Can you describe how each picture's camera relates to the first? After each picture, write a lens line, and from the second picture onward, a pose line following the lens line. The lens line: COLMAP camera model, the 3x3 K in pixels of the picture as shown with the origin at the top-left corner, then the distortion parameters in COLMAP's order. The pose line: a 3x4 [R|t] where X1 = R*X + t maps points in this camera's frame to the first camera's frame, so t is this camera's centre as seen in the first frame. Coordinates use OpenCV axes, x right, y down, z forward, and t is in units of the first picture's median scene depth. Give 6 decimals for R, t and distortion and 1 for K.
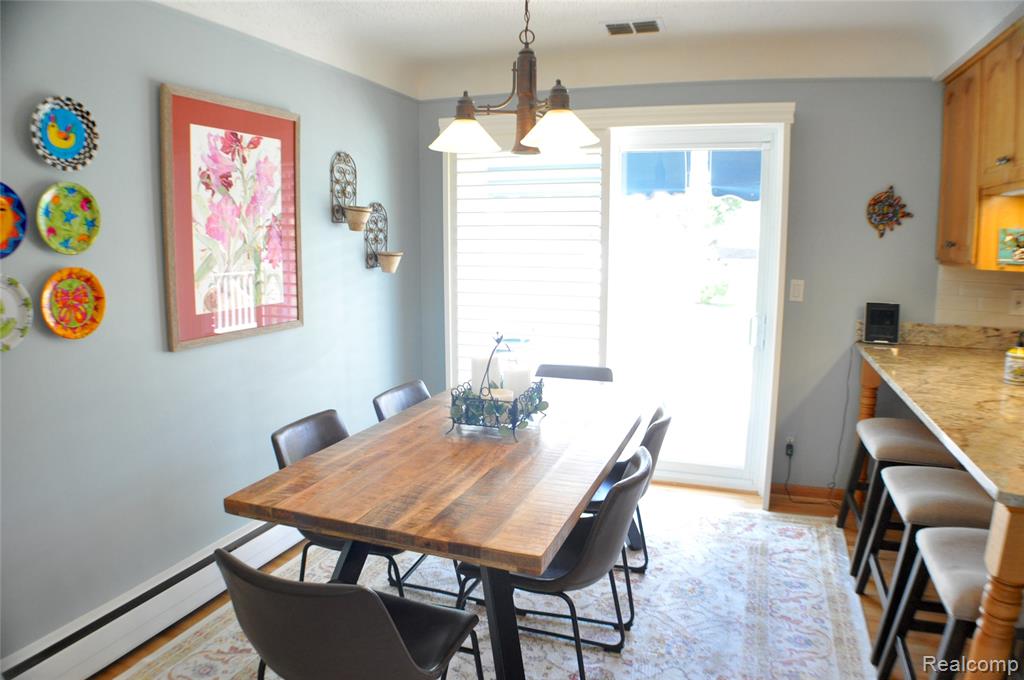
lens RADIAL K [[658.4, 0, 509.8], [0, 658.4, 338.2], [0, 0, 1]] dist [-0.147731, 0.025286]
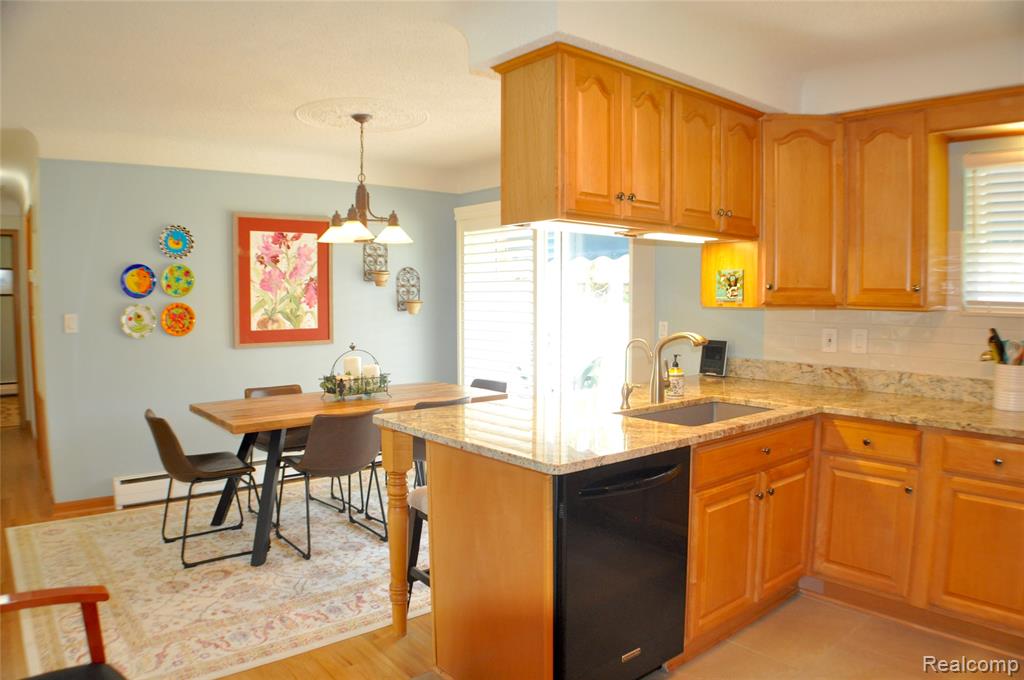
lens RADIAL K [[686.4, 0, 508.0], [0, 686.4, 342.8], [0, 0, 1]] dist [-0.154116, 0.027622]
pose [[0.864115, 0.030174, -0.502388, 1.132817], [-0.071676, 0.995405, -0.063499, 0.069322], [0.498164, 0.090880, 0.862307, -0.327747]]
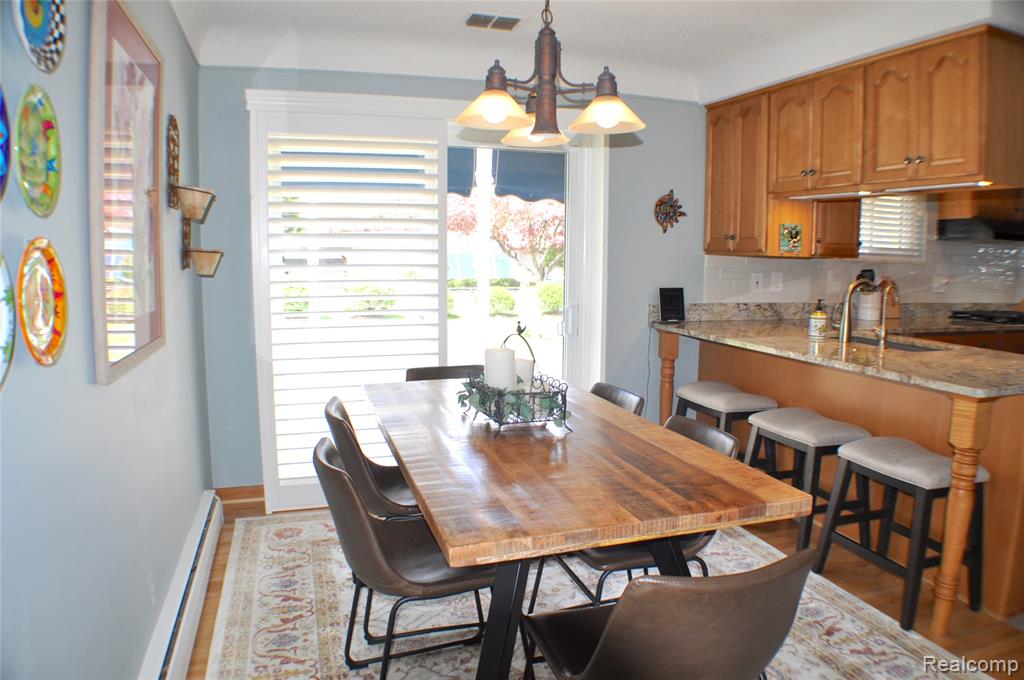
lens RADIAL K [[686.4, 0, 508.0], [0, 686.4, 342.8], [0, 0, 1]] dist [-0.154116, 0.027622]
pose [[0.790916, -0.076976, 0.607064, -0.561357], [0.087613, 0.996080, 0.012157, 0.006203], [-0.605620, 0.043572, 0.794560, 0.210083]]
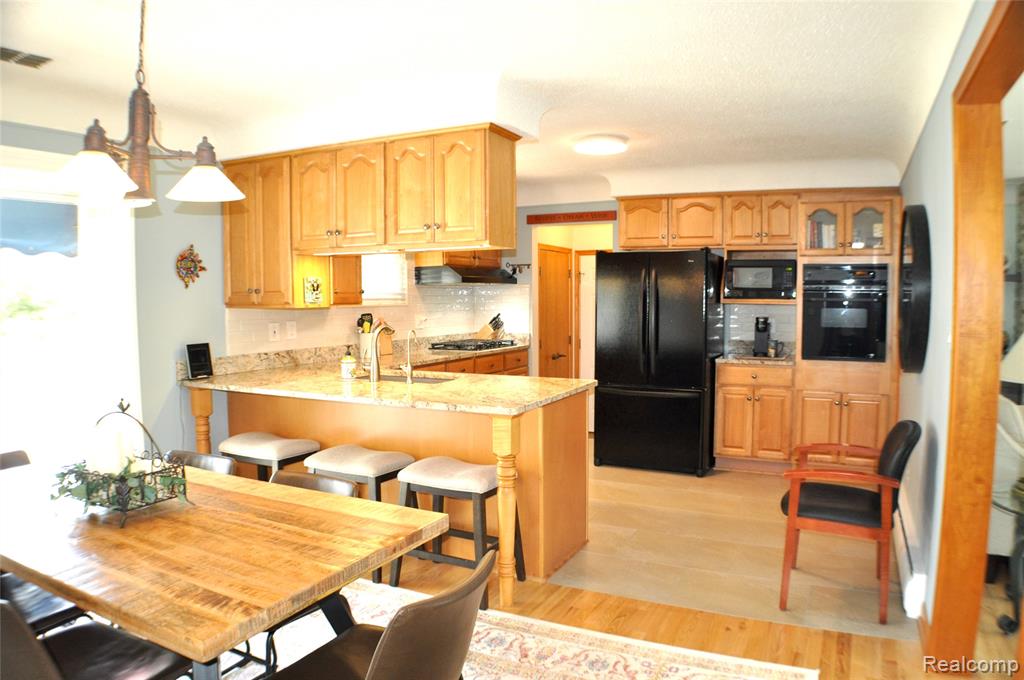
lens RADIAL K [[686.4, 0, 508.0], [0, 686.4, 342.8], [0, 0, 1]] dist [-0.154116, 0.027622]
pose [[0.121071, -0.075413, 0.989775, -0.720303], [0.157356, 0.985960, 0.055874, -0.045305], [-0.980092, 0.148982, 0.131238, 0.336619]]
